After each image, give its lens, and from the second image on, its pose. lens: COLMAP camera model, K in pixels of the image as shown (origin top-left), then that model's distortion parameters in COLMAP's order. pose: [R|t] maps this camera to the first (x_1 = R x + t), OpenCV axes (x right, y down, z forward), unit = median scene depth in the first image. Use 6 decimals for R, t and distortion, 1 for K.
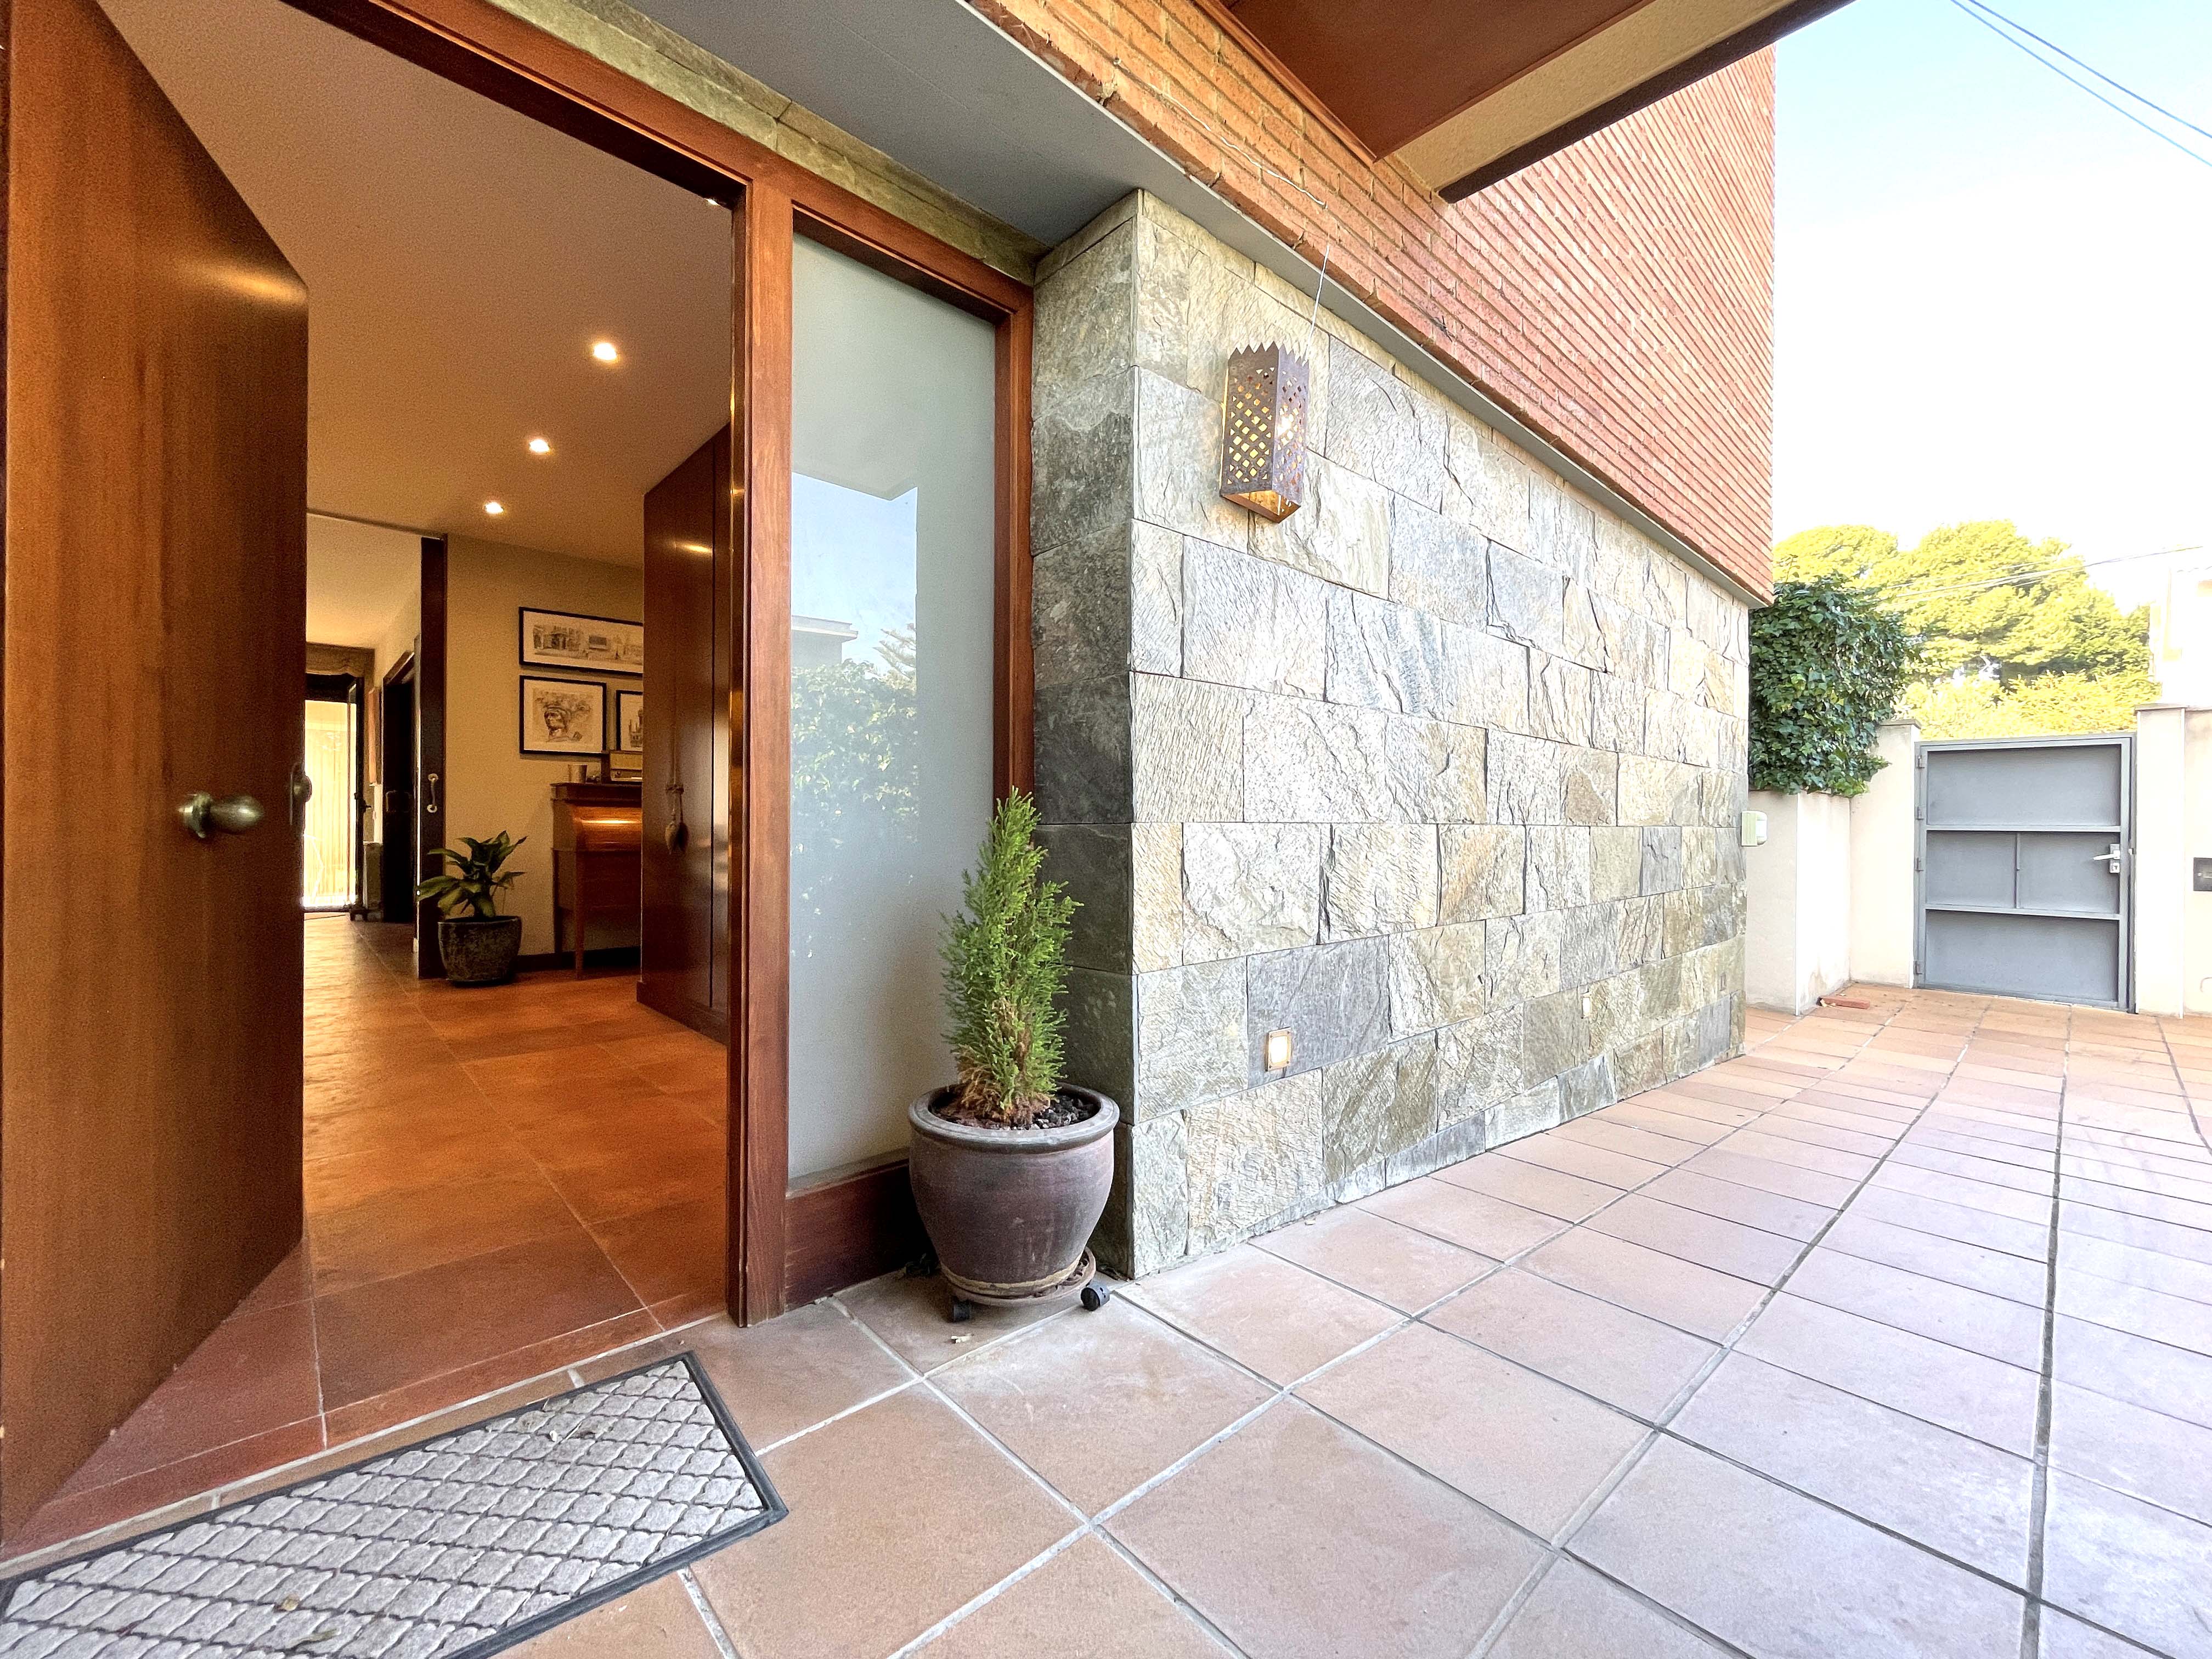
lens RADIAL K [[895.5, 0, 1101.9], [0, 895.5, 810.5], [0, 0, 1]] dist [-0.001033, -0.000103]
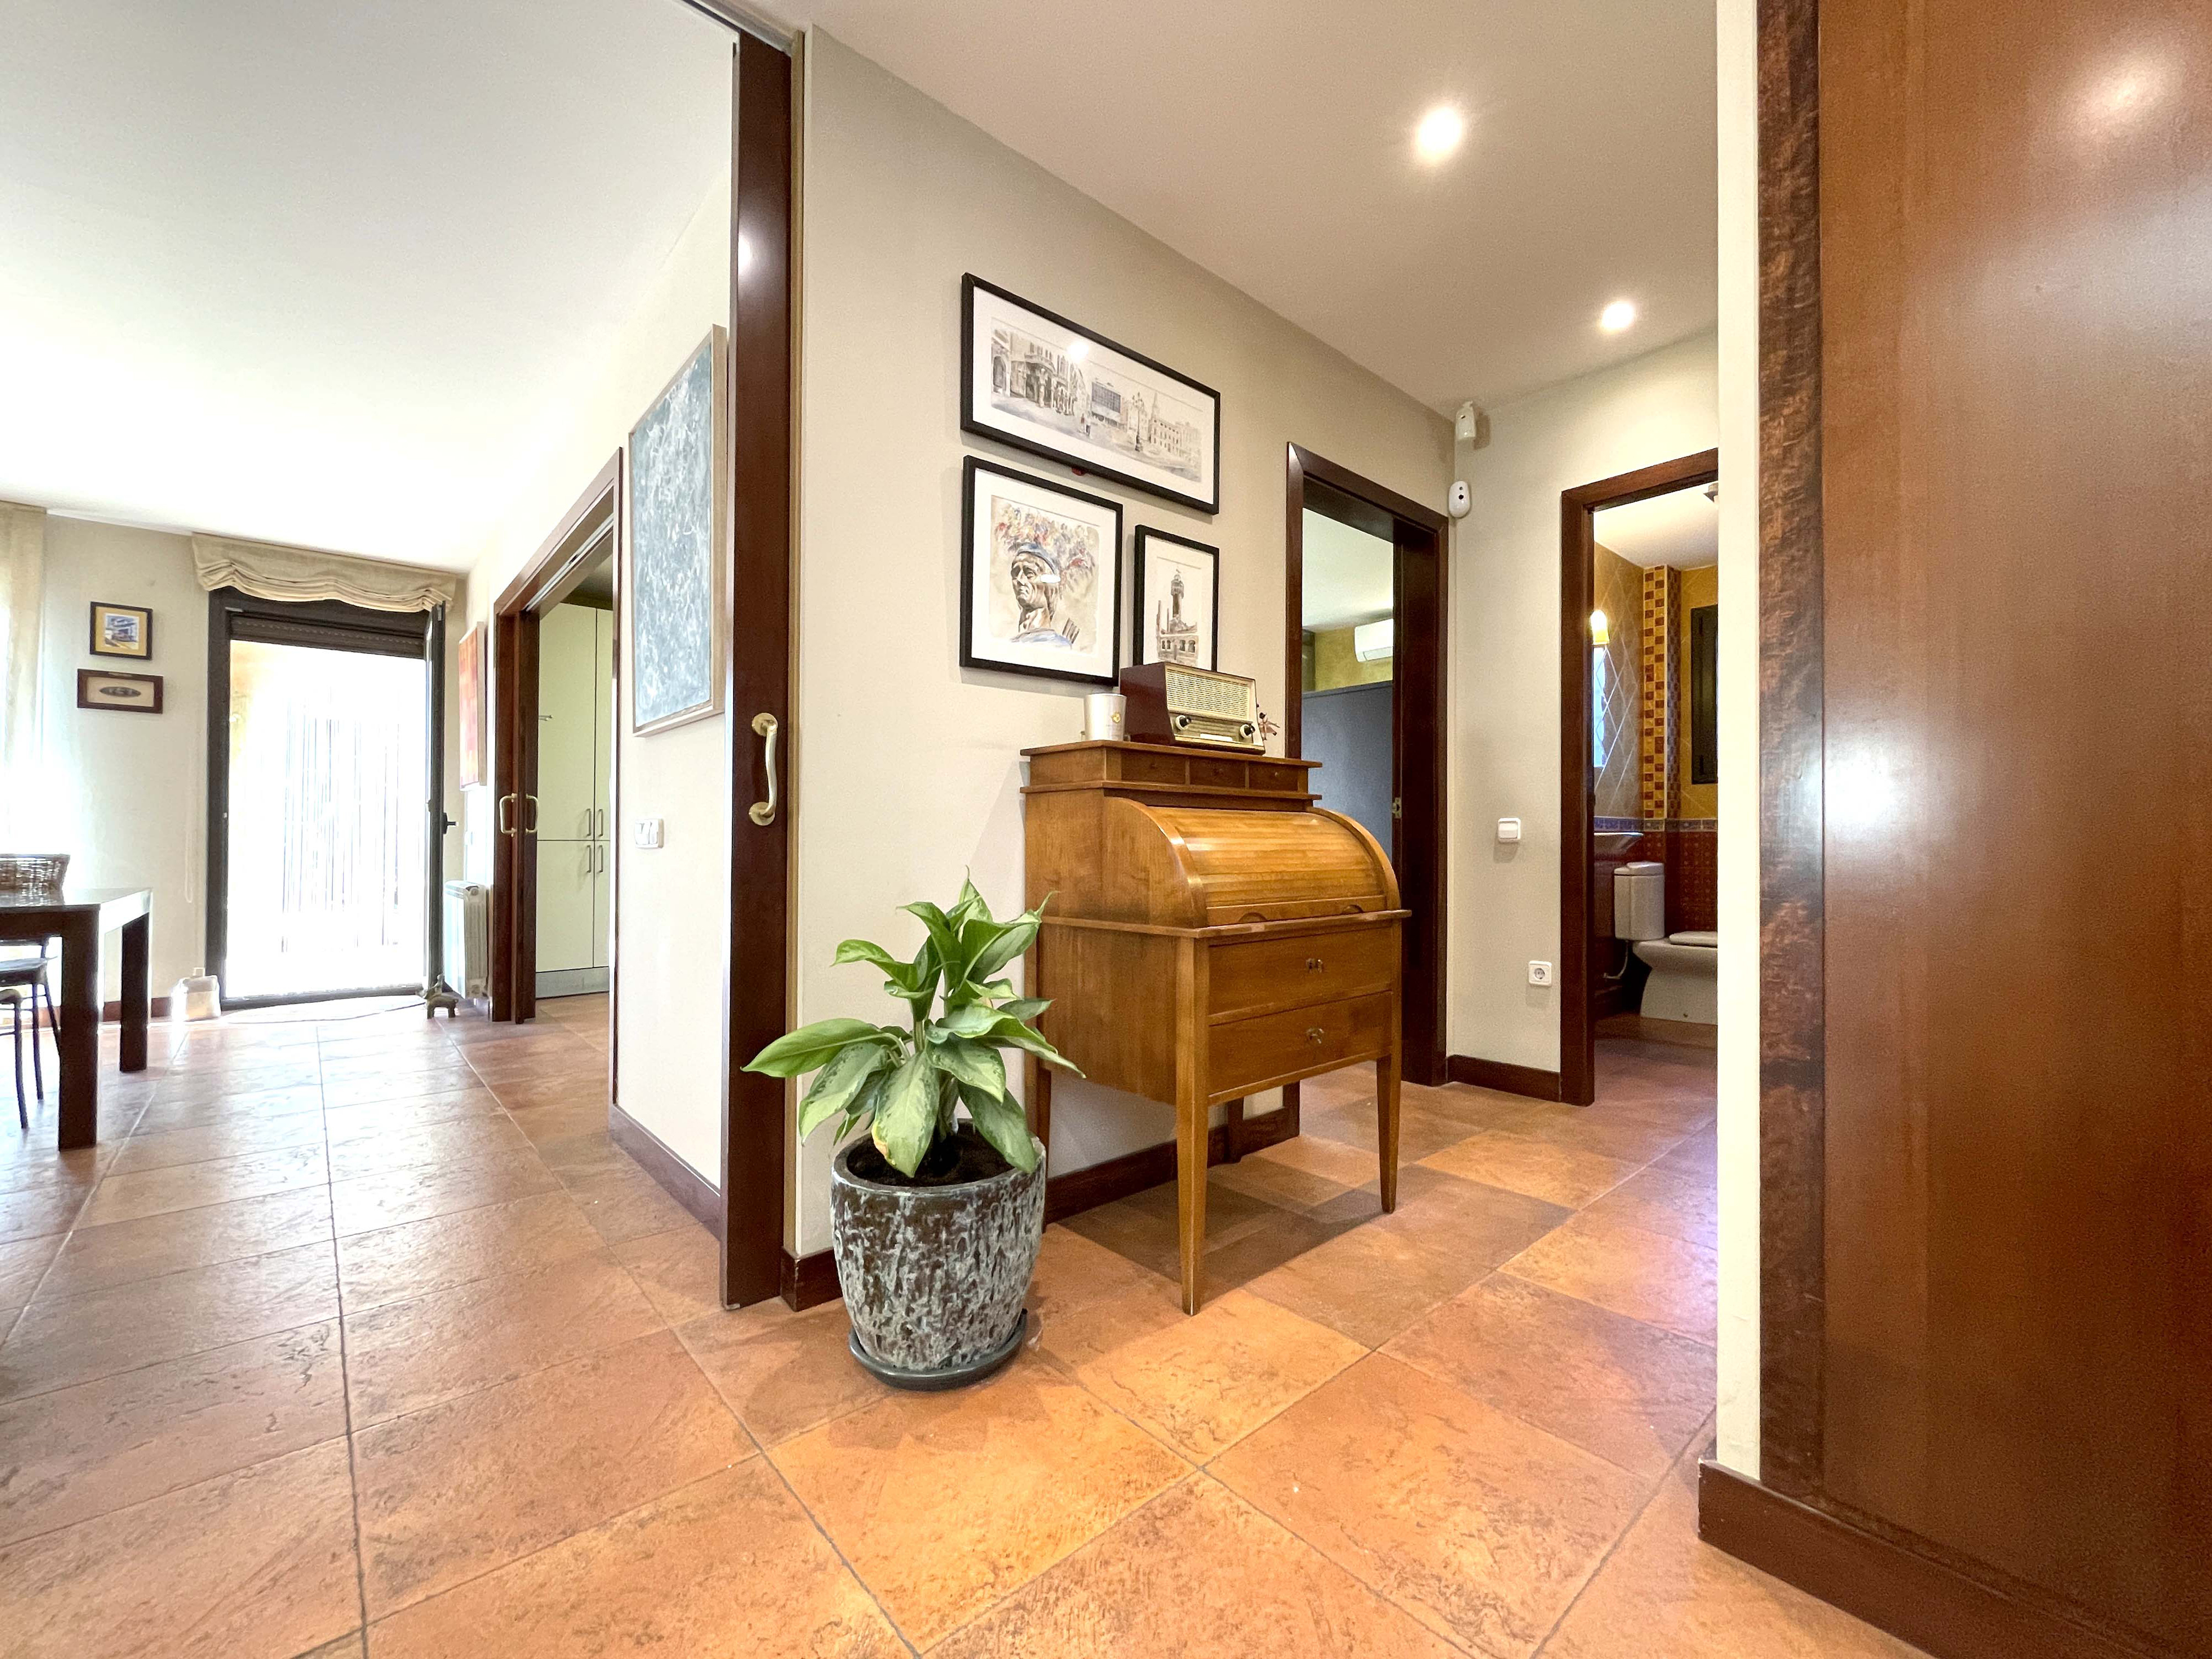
lens RADIAL K [[909.7, 0, 1114.4], [0, 909.7, 823.1], [0, 0, 1]] dist [-0.002735, -0.000421]
pose [[0.999798, -0.000341, -0.020079, -0.563799], [0.000120, 0.999939, -0.011027, 0.005971], [0.020082, 0.011023, 0.999738, 0.605923]]
